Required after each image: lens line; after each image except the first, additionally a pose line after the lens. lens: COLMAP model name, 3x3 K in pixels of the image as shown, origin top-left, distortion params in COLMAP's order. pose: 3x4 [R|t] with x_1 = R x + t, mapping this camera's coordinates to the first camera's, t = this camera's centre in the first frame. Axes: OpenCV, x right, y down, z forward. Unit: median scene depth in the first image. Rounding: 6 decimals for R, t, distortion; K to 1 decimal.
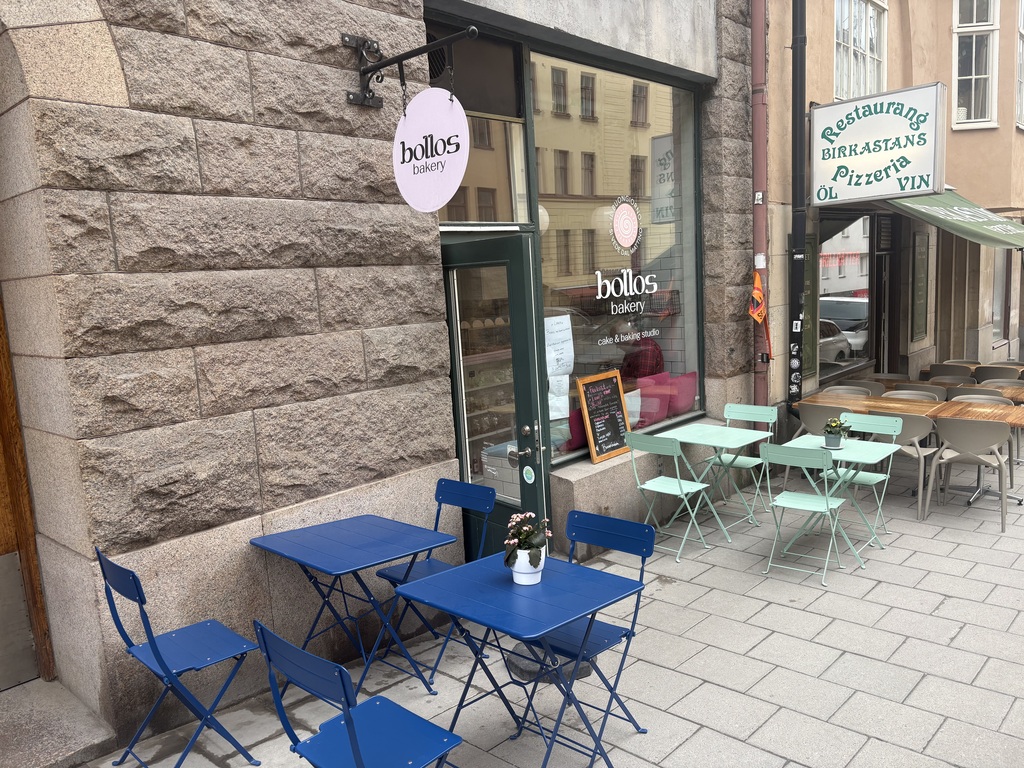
lens RADIAL K [[771.8, 0, 512.2], [0, 771.8, 388.5], [0, 0, 1]] dist [0.044863, -0.035146]
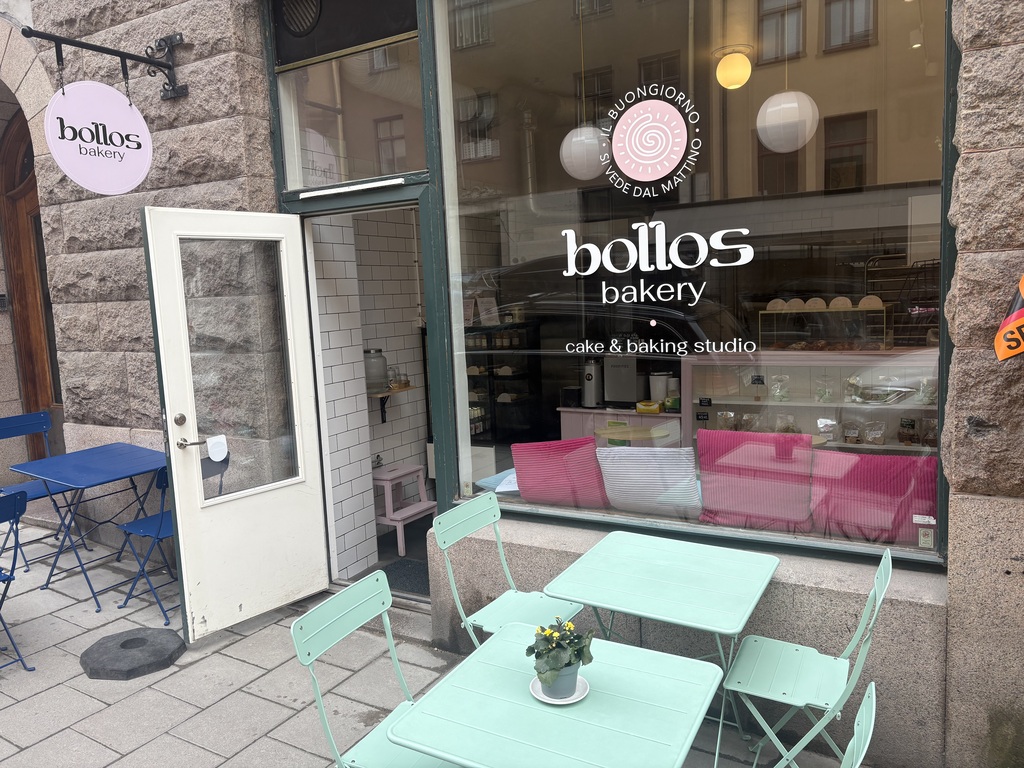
lens RADIAL K [[771.8, 0, 512.2], [0, 771.8, 388.5], [0, 0, 1]] dist [0.044863, -0.035146]
pose [[0.210260, 0.164131, -0.963769, 0.701549], [-0.111450, 0.983404, 0.143161, -0.111046], [0.971272, 0.077311, 0.225063, 0.828015]]
